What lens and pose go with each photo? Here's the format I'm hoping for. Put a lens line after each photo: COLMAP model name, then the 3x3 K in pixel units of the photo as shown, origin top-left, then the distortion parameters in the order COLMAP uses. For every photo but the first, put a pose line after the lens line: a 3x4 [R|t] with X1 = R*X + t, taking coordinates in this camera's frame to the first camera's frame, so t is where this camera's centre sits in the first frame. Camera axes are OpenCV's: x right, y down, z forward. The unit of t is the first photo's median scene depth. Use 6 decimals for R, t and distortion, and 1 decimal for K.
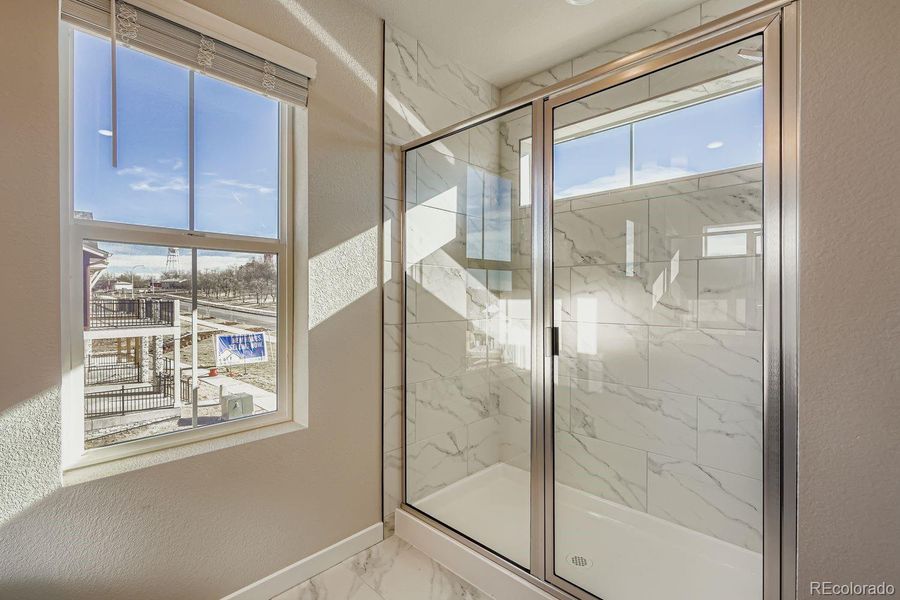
lens RADIAL K [[412.8, 0, 450.2], [0, 412.8, 301.8], [0, 0, 1]] dist [0.010600, 0.000124]
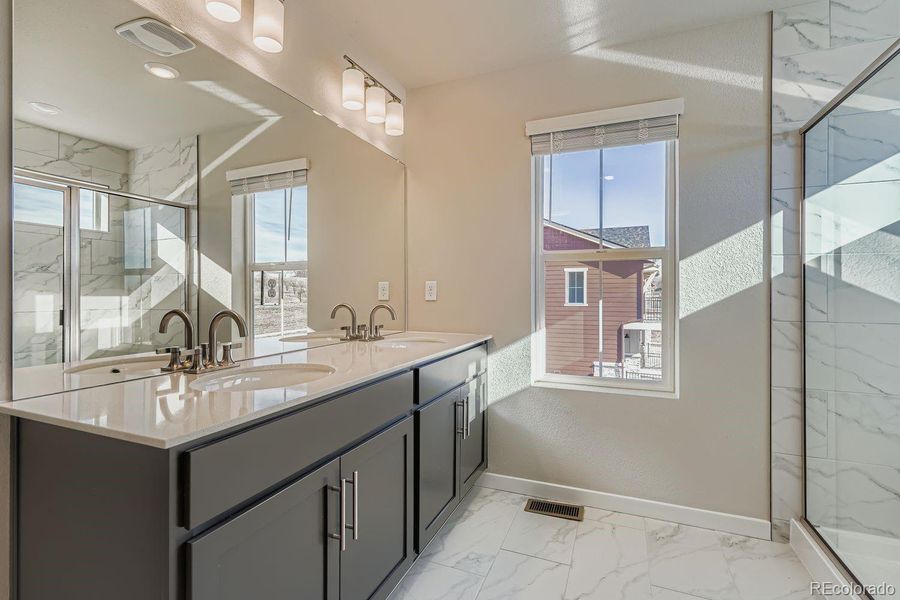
lens RADIAL K [[412.8, 0, 450.2], [0, 412.8, 301.8], [0, 0, 1]] dist [0.010600, 0.000124]
pose [[0.369740, 0.018469, -0.928952, 0.470536], [-0.013826, 0.999801, 0.014374, 0.008091], [0.929032, 0.007529, 0.369922, -0.071553]]
